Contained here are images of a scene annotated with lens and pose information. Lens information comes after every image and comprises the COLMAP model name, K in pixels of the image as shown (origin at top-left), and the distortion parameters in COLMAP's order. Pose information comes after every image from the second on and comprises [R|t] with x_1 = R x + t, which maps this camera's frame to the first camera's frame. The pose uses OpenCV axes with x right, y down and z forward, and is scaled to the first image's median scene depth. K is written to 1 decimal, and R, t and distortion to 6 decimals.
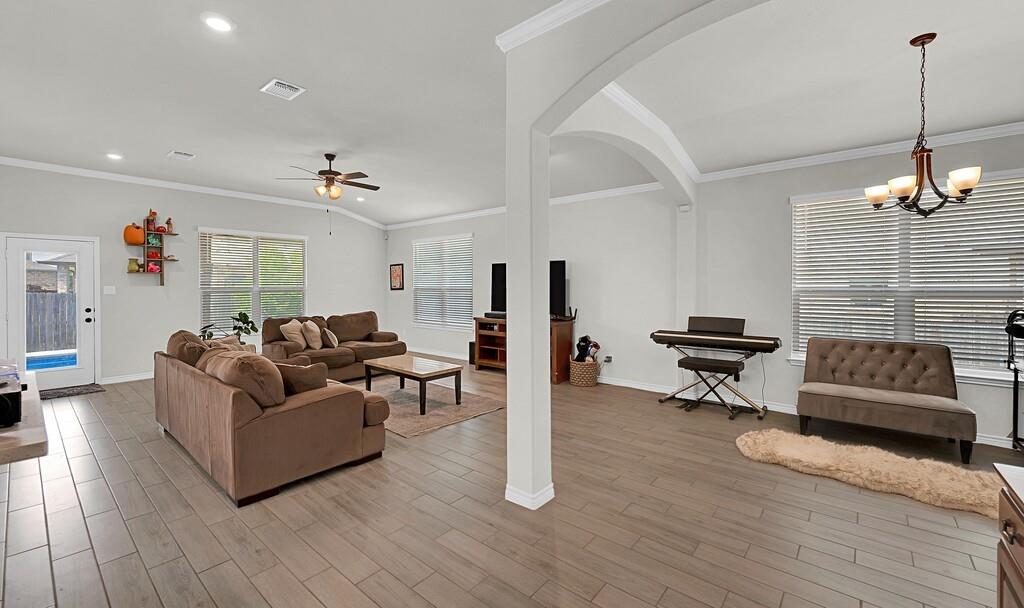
lens RADIAL K [[421.9, 0, 498.7], [0, 421.9, 287.2], [0, 0, 1]] dist [-0.011965, -0.000061]
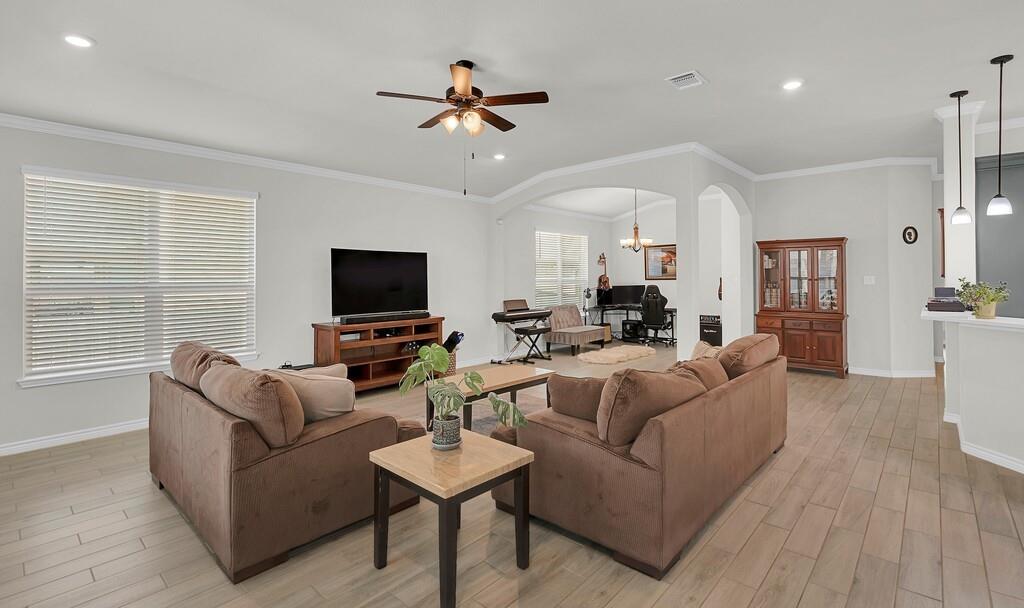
lens RADIAL K [[465.9, 0, 509.4], [0, 465.9, 281.4], [0, 0, 1]] dist [-0.004236, -0.000233]
pose [[0.022429, -0.006401, 0.999728, -1.424006], [0.008346, 0.999946, 0.006215, -0.004398], [-0.999714, 0.008205, 0.022481, 1.234488]]
